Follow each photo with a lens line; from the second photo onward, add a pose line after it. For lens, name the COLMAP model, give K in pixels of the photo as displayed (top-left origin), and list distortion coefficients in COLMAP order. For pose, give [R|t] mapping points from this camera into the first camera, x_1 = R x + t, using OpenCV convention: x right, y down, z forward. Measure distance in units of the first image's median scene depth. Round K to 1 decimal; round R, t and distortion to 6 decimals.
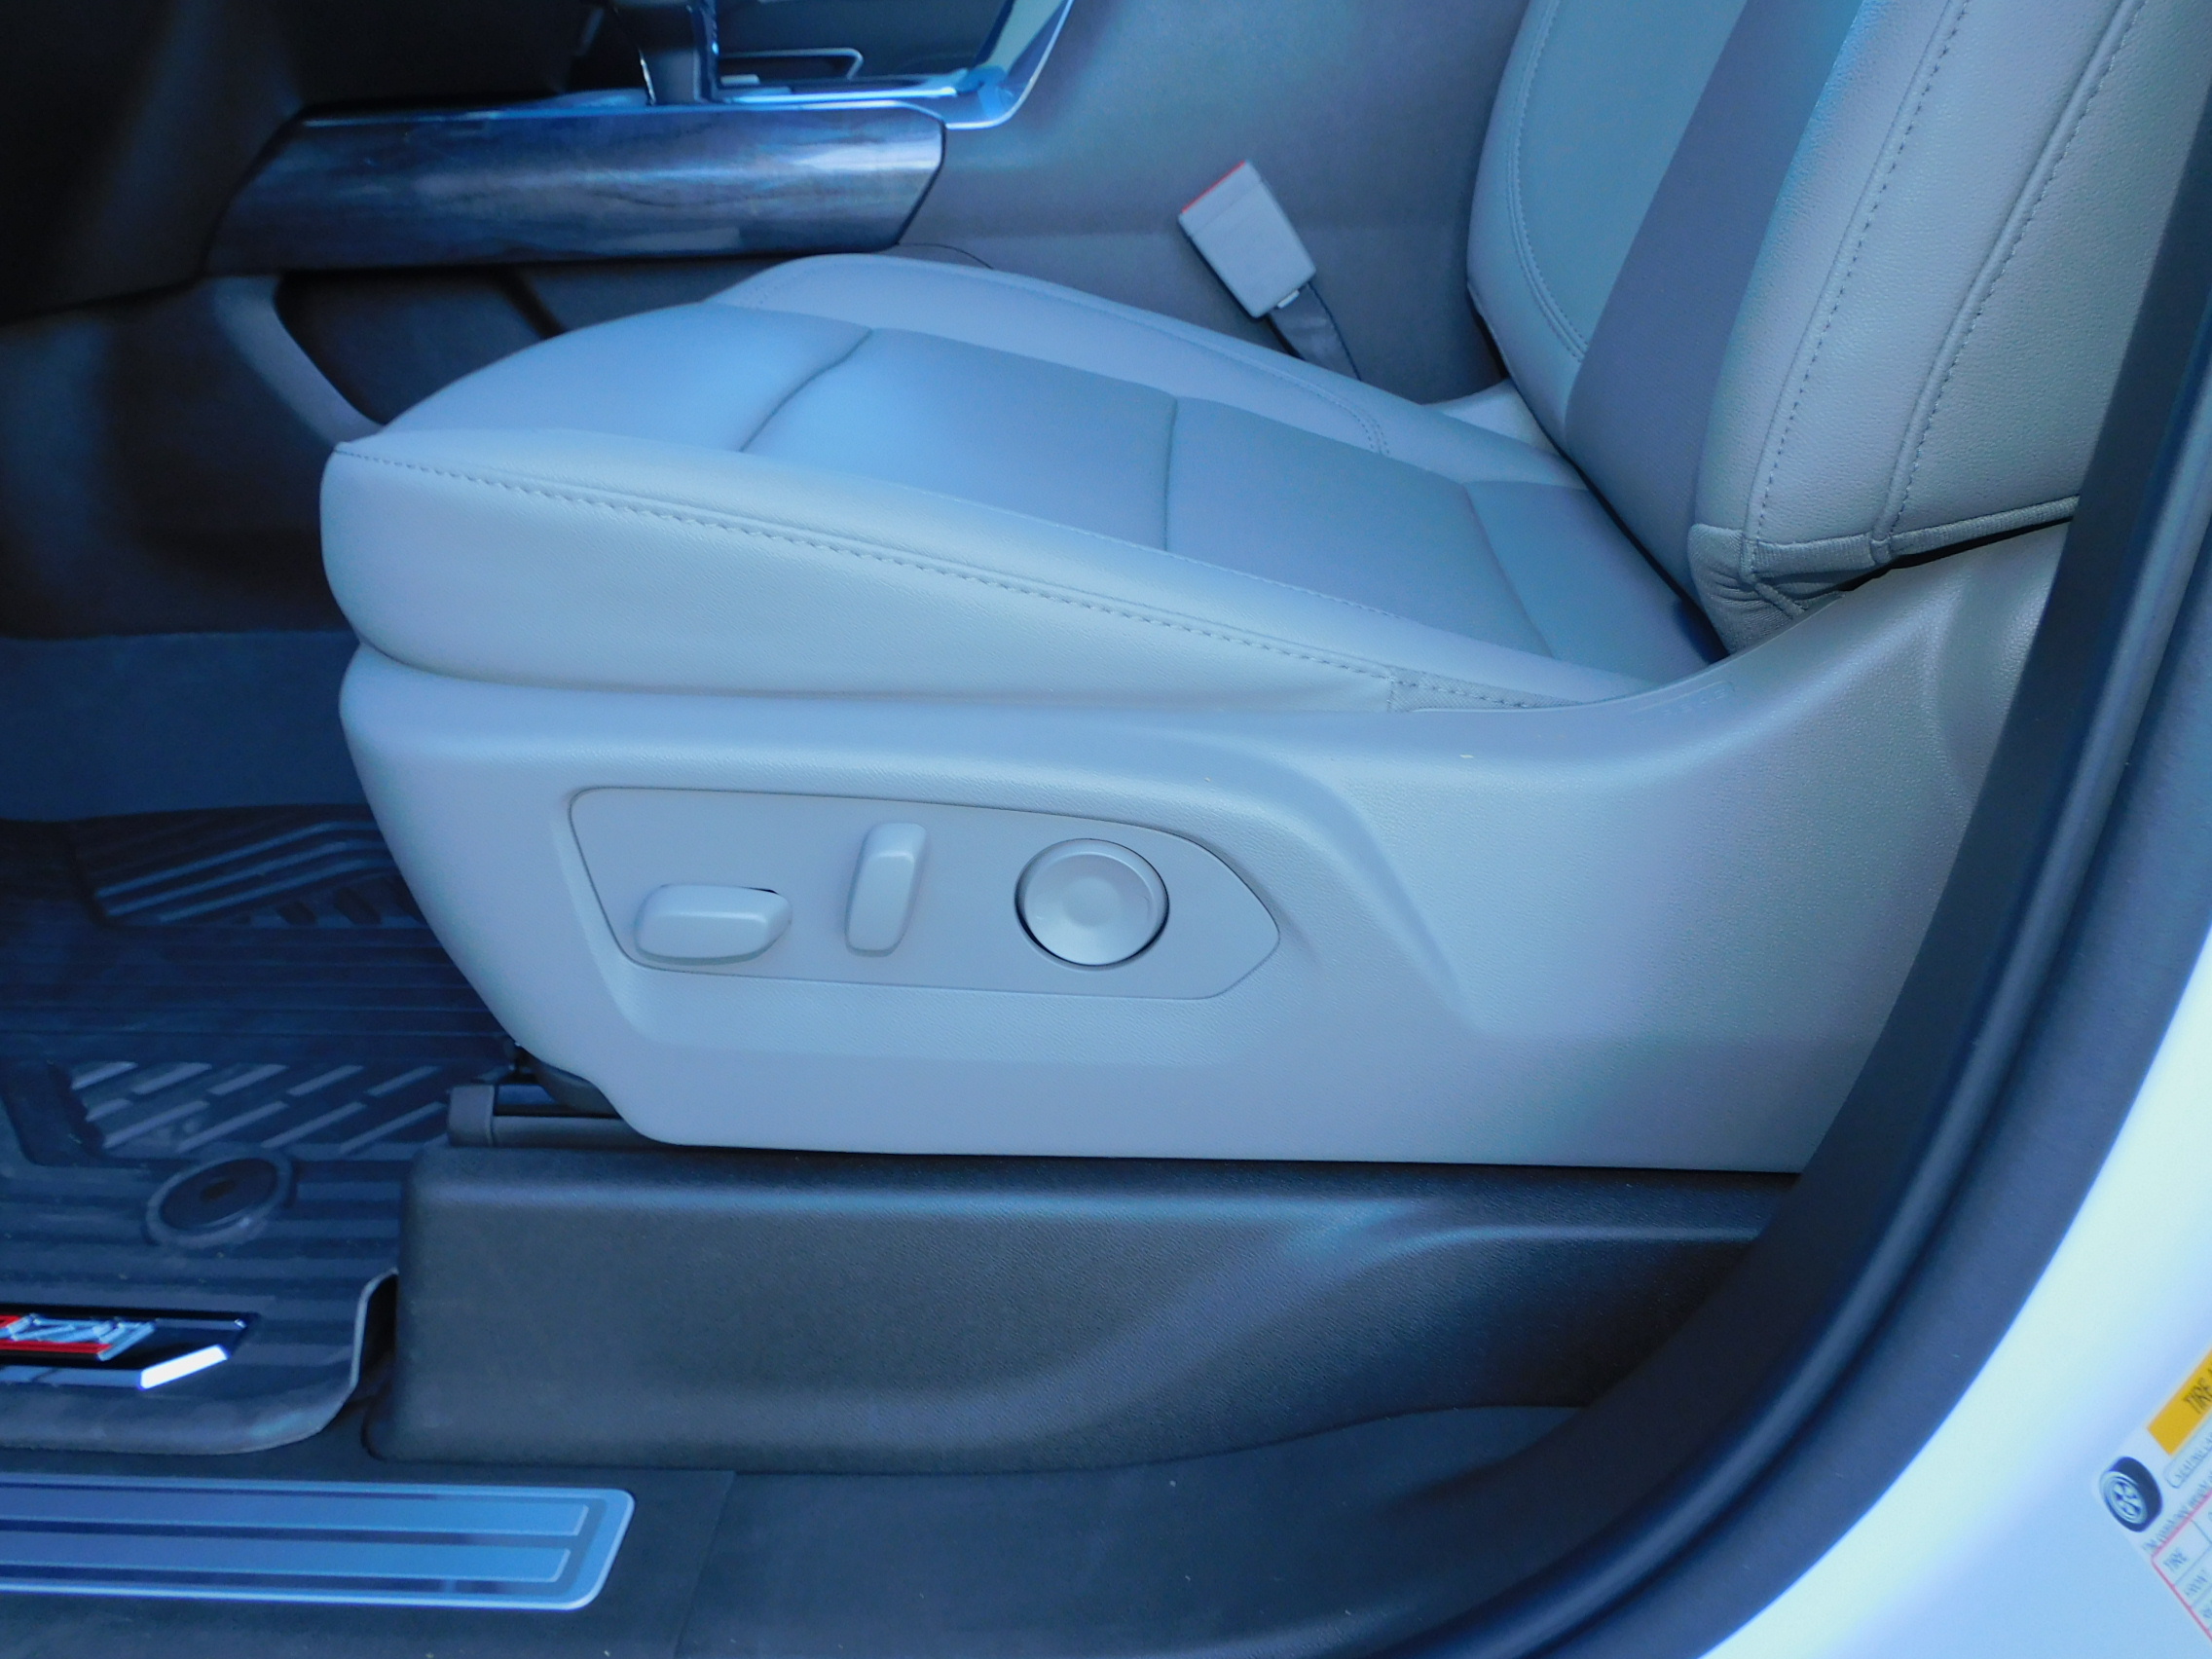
lens RADIAL K [[1585.5, 0, 1096.7], [0, 1585.5, 835.7], [0, 0, 1]] dist [-0.003276, -0.007421]
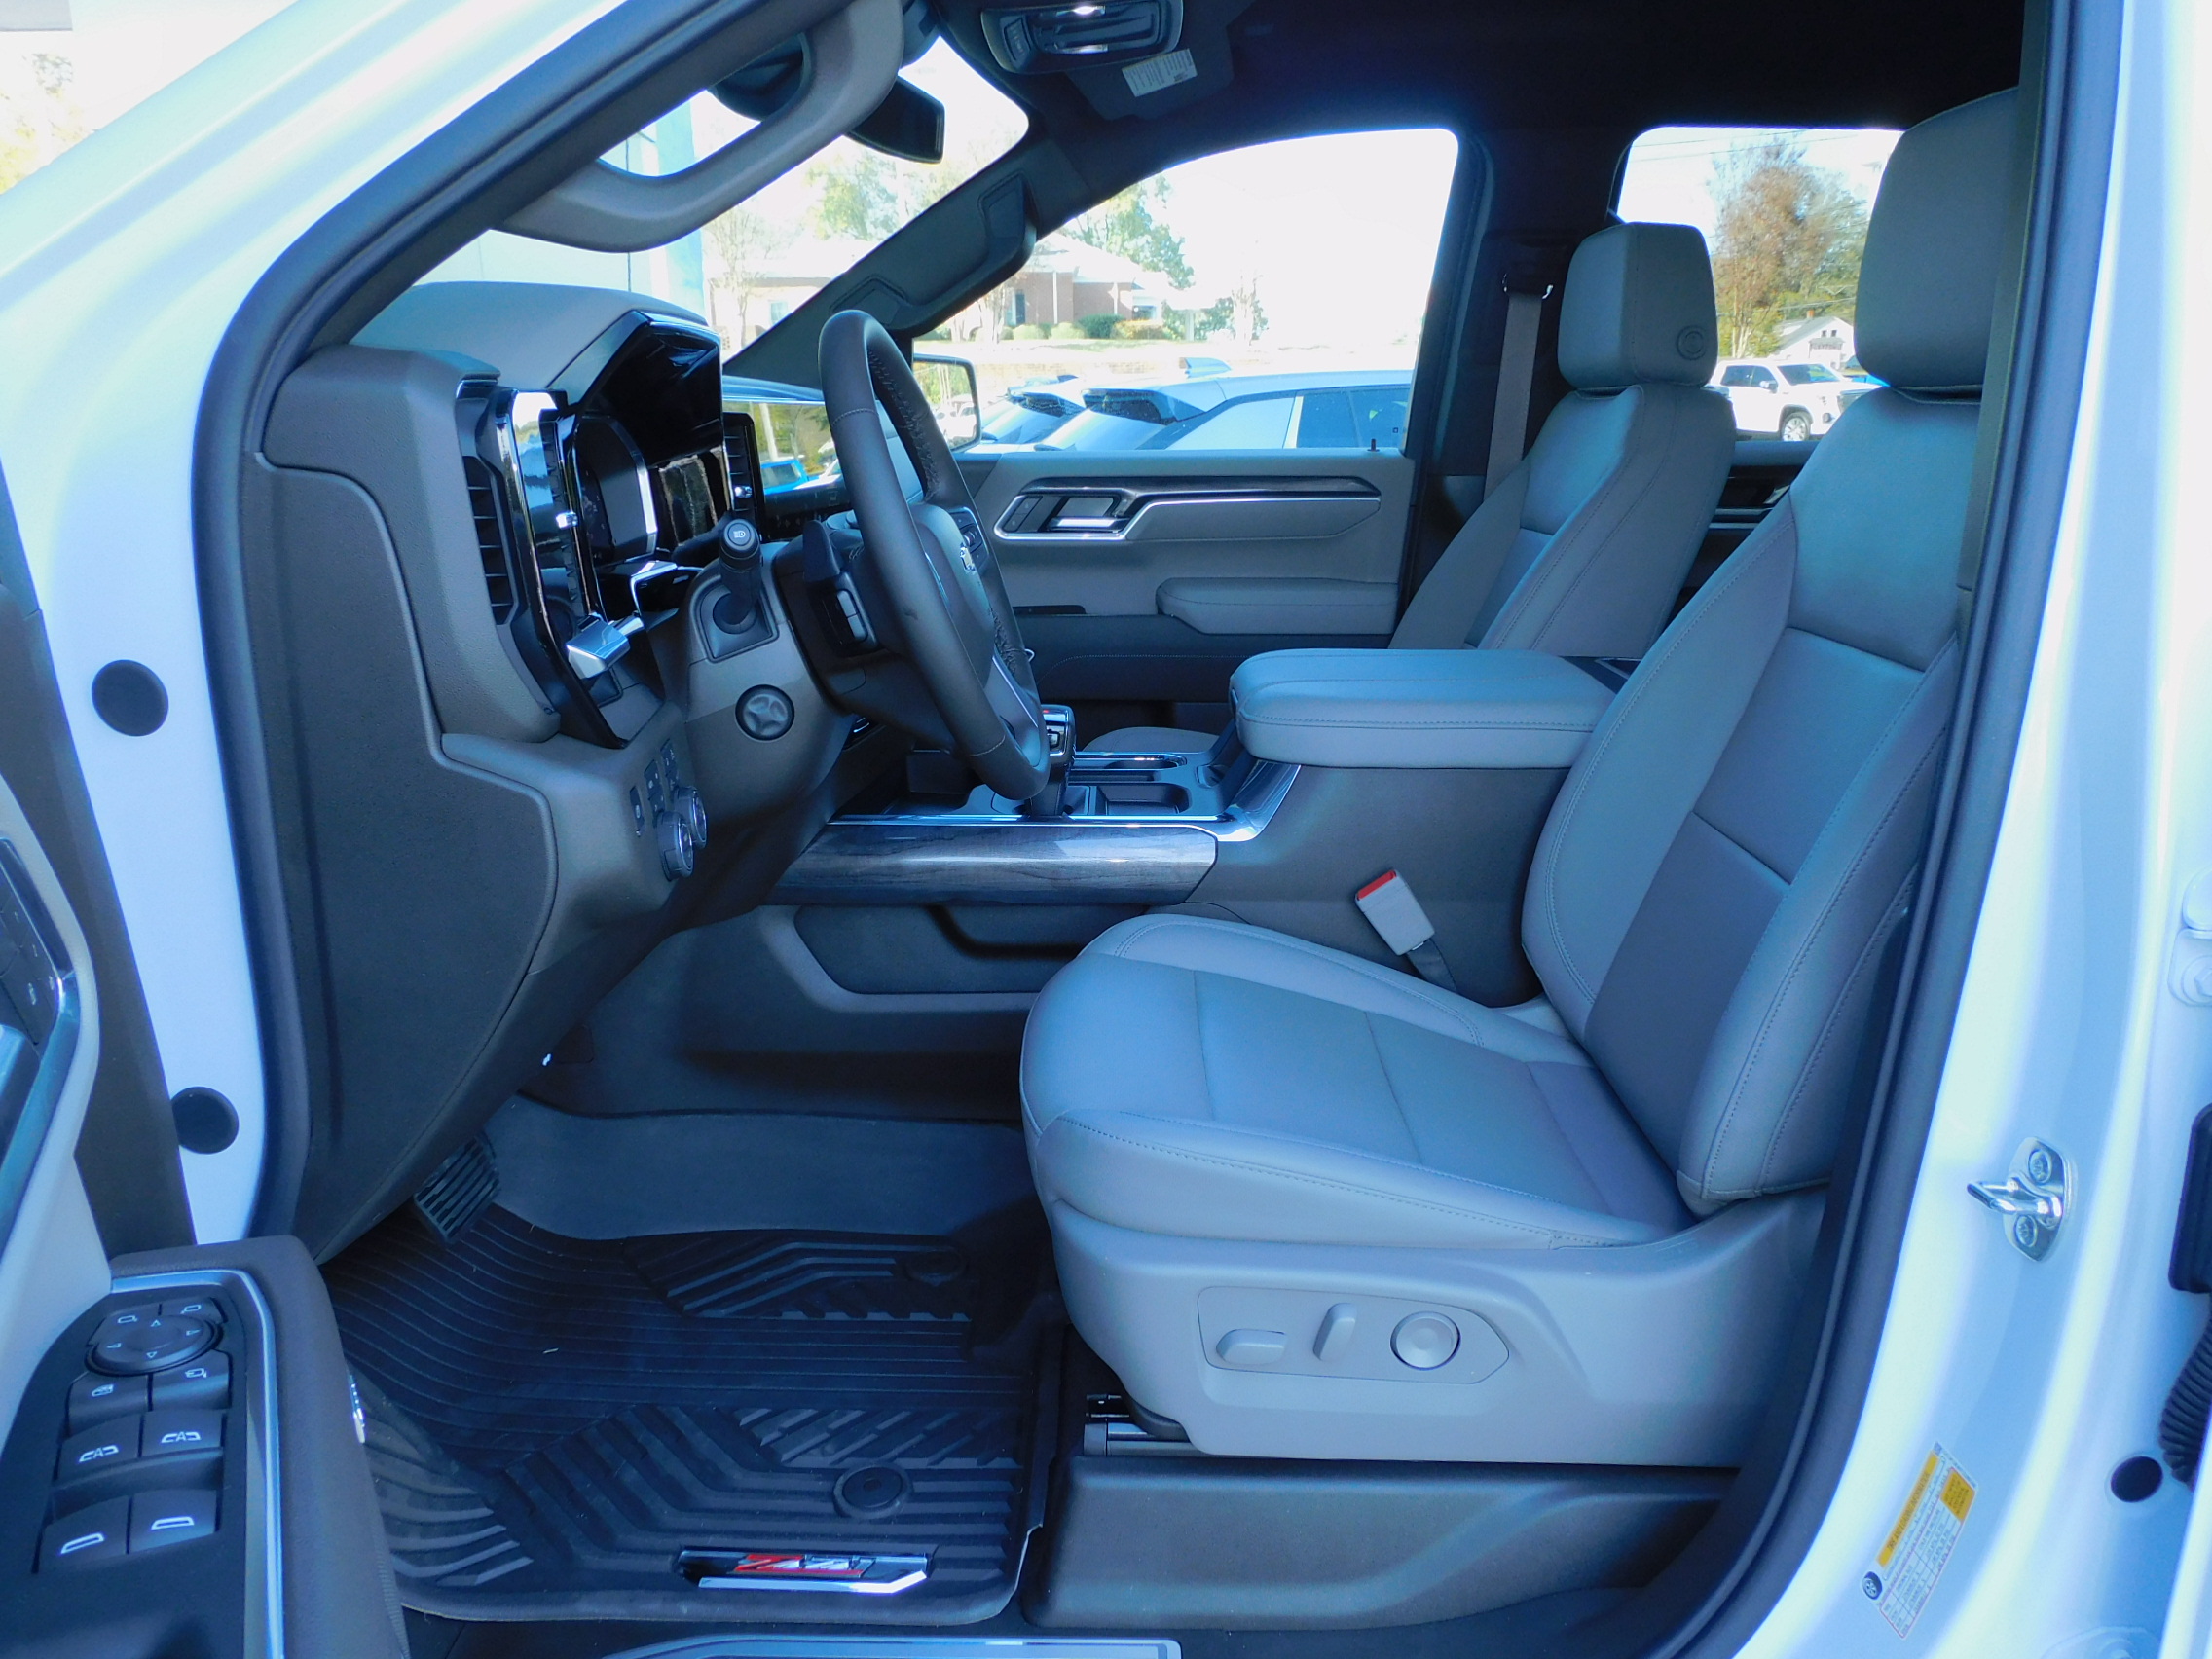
lens RADIAL K [[1585.5, 0, 1100.6], [0, 1585.5, 843.2], [0, 0, 1]] dist [-0.003276, -0.007421]
pose [[0.998192, 0.021512, 0.056125, -0.438001], [-0.010514, 0.981854, -0.189345, -0.158285], [-0.059180, 0.188413, 0.980305, -0.943428]]
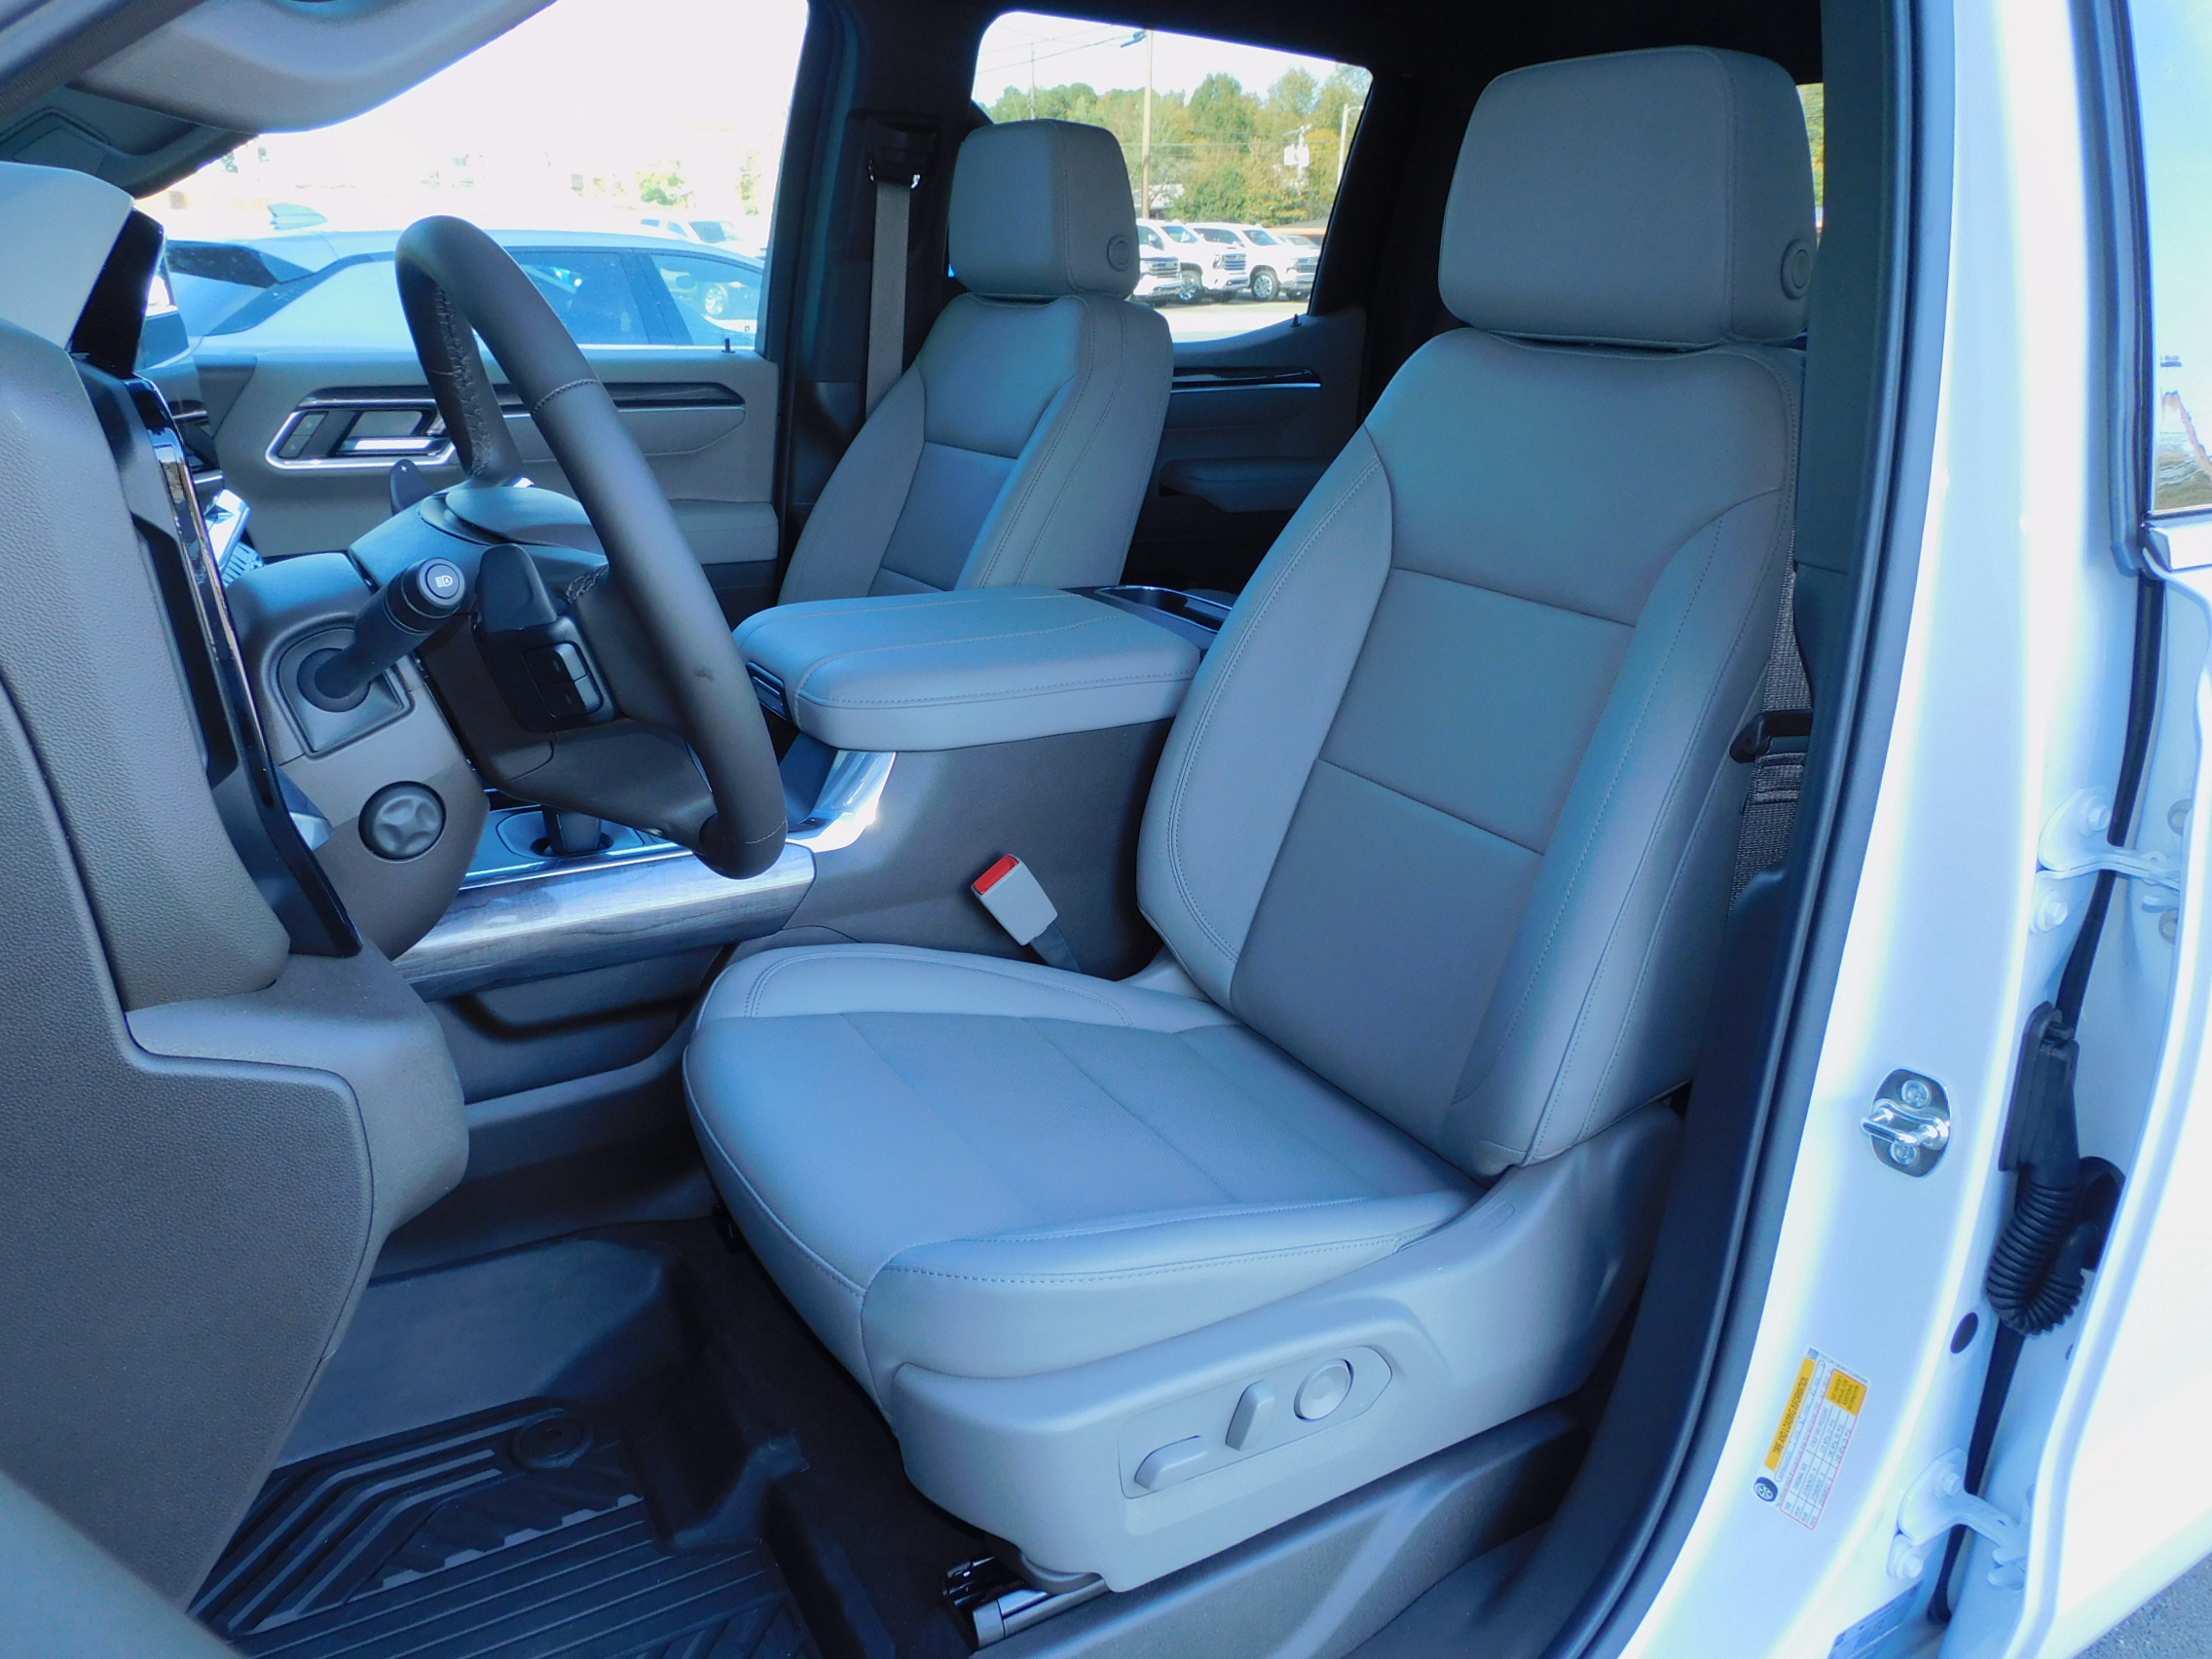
lens RADIAL K [[1585.5, 0, 1108.3], [0, 1585.5, 840.3], [0, 0, 1]] dist [-0.003276, -0.007421]
pose [[0.816685, -0.137327, 0.560505, -0.948720], [0.202122, 0.977819, -0.054932, -0.440661], [-0.540529, 0.158153, 0.826327, -0.498670]]
